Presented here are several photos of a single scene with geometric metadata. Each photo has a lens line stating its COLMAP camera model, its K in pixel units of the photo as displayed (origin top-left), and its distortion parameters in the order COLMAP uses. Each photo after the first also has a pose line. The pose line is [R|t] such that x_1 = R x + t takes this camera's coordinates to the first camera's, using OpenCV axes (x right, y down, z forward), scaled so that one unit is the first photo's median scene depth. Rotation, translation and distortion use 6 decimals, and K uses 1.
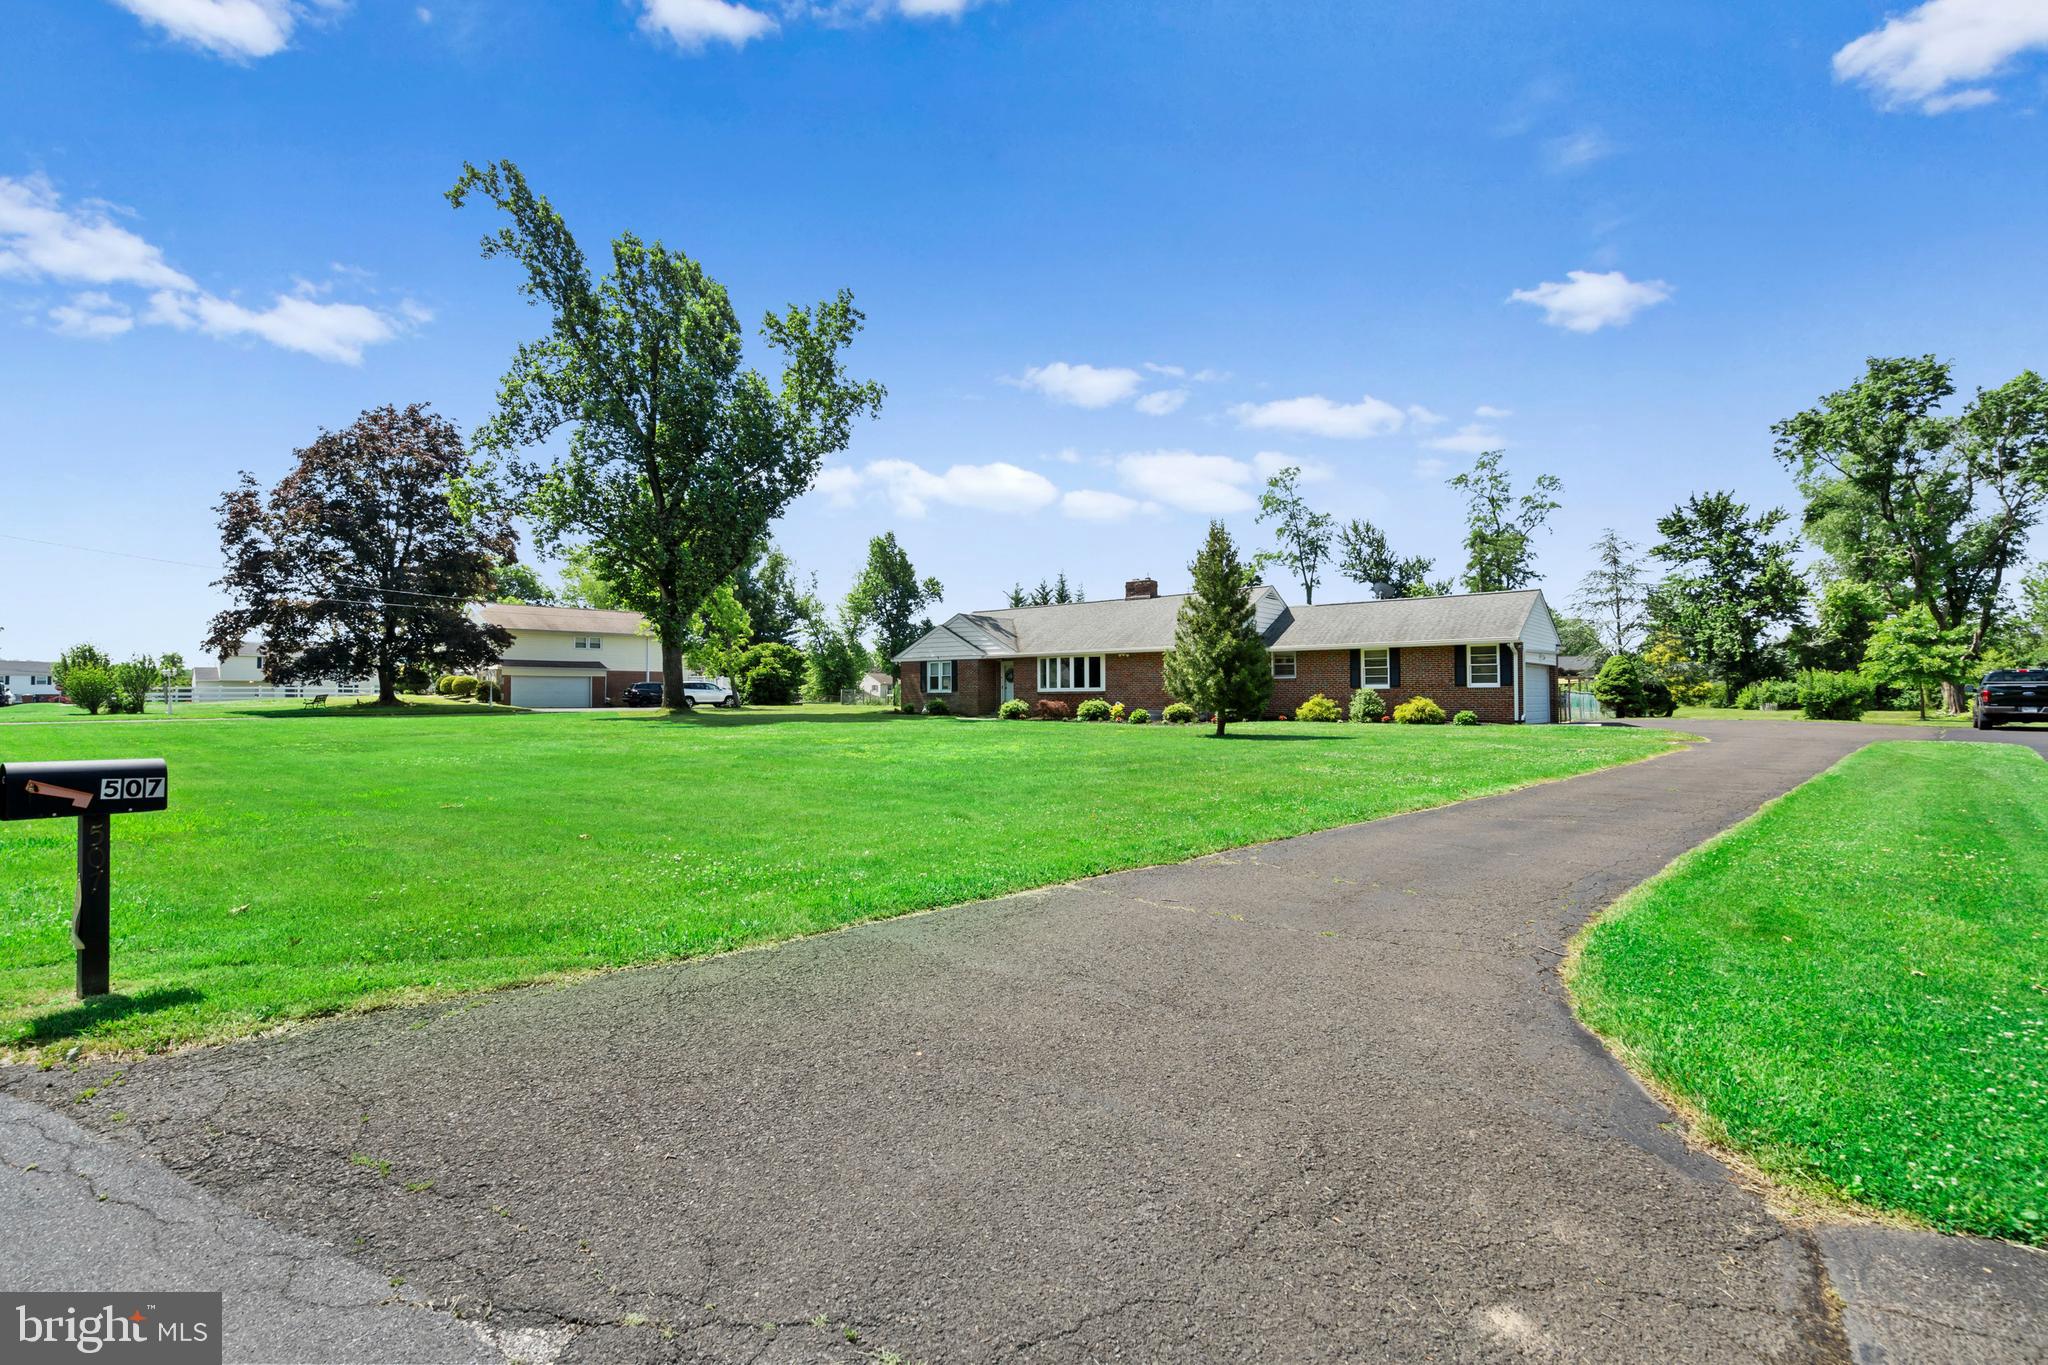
lens RADIAL K [[935.9, 0, 1018.3], [0, 935.9, 670.7], [0, 0, 1]] dist [-0.003370, -0.000233]
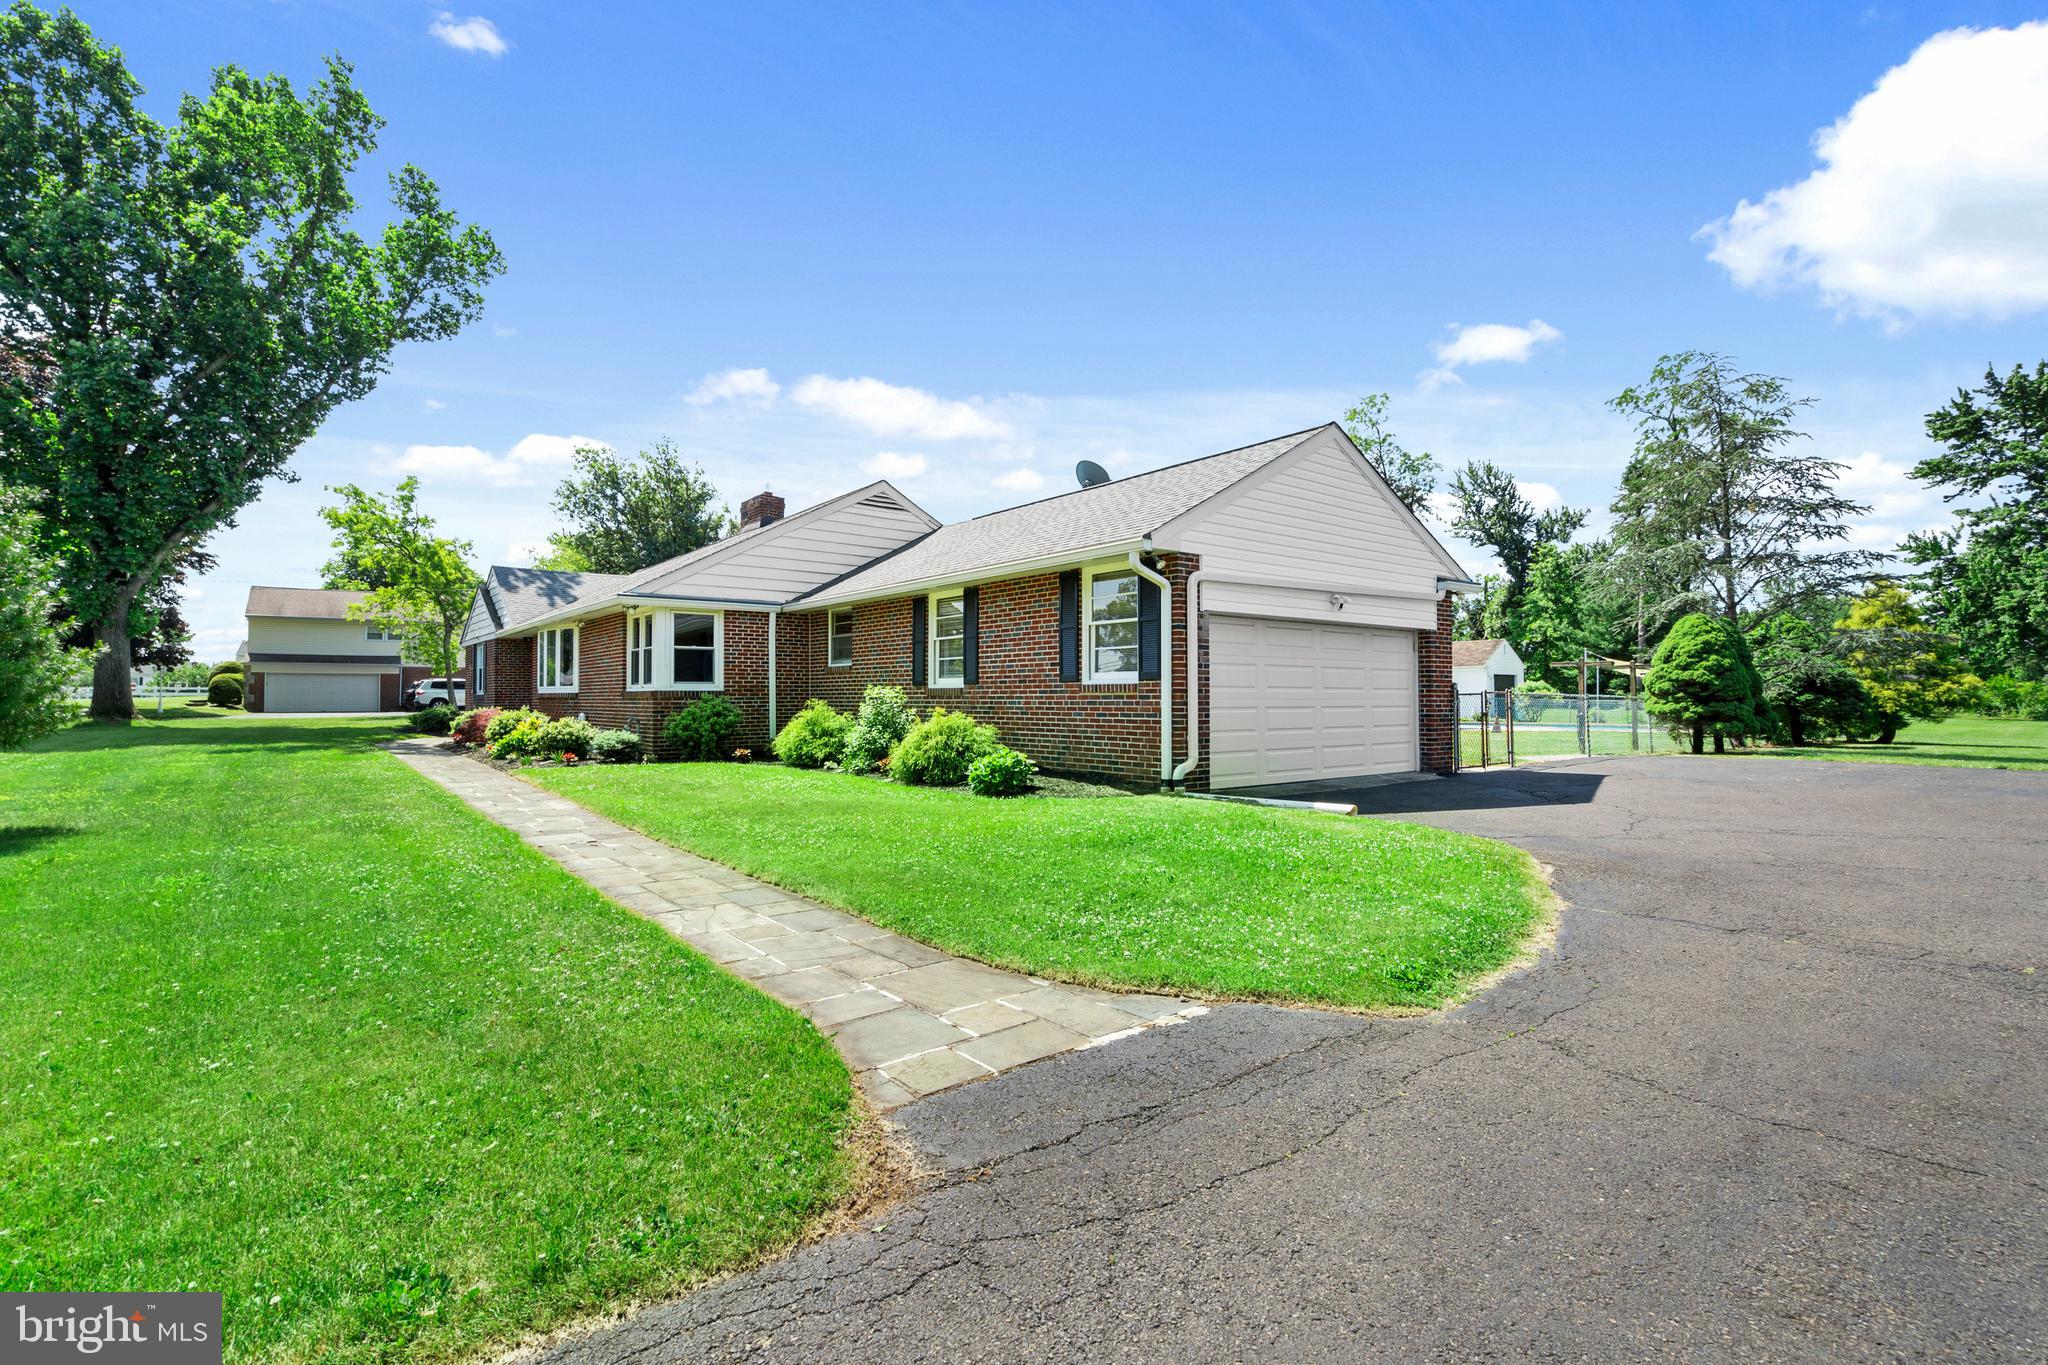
lens RADIAL K [[945.0, 0, 1014.6], [0, 945.0, 674.5], [0, 0, 1]] dist [-0.001438, 0.000451]
pose [[0.978354, -0.003785, -0.206906, 0.256948], [0.004786, 0.999979, 0.004336, 0.005798], [0.206885, -0.005232, 0.978351, 0.302218]]
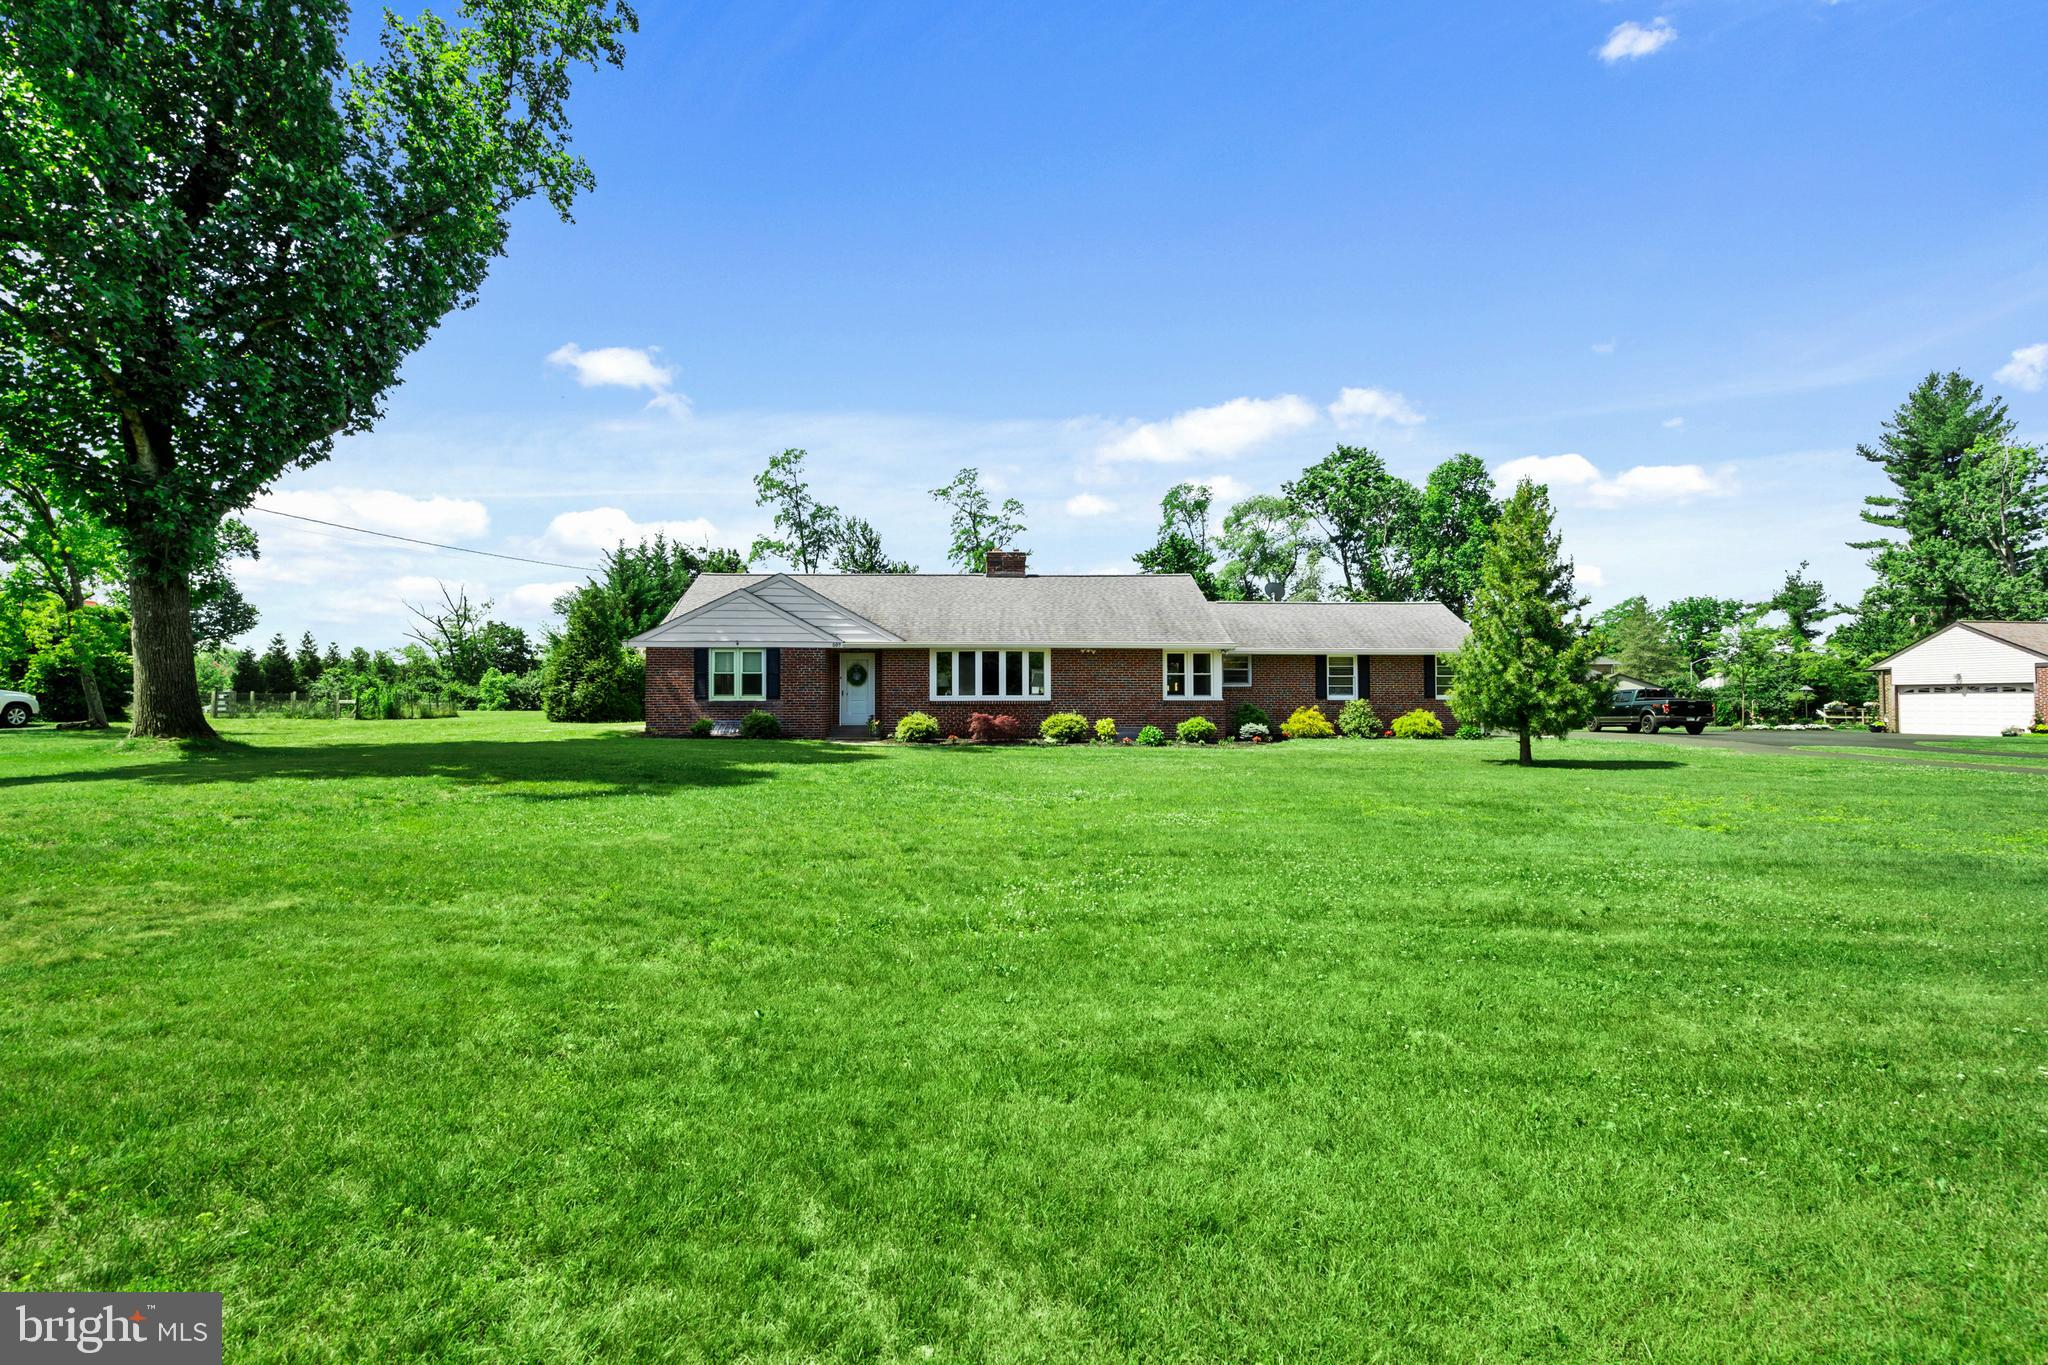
lens RADIAL K [[923.3, 0, 1028.9], [0, 923.3, 705.7], [0, 0, 1]] dist [-0.000117, 0.000071]
pose [[0.737775, 0.000204, 0.675046, -0.228704], [-0.022674, 0.999443, 0.024479, 0.005119], [-0.674666, -0.033366, 0.737369, 0.290723]]
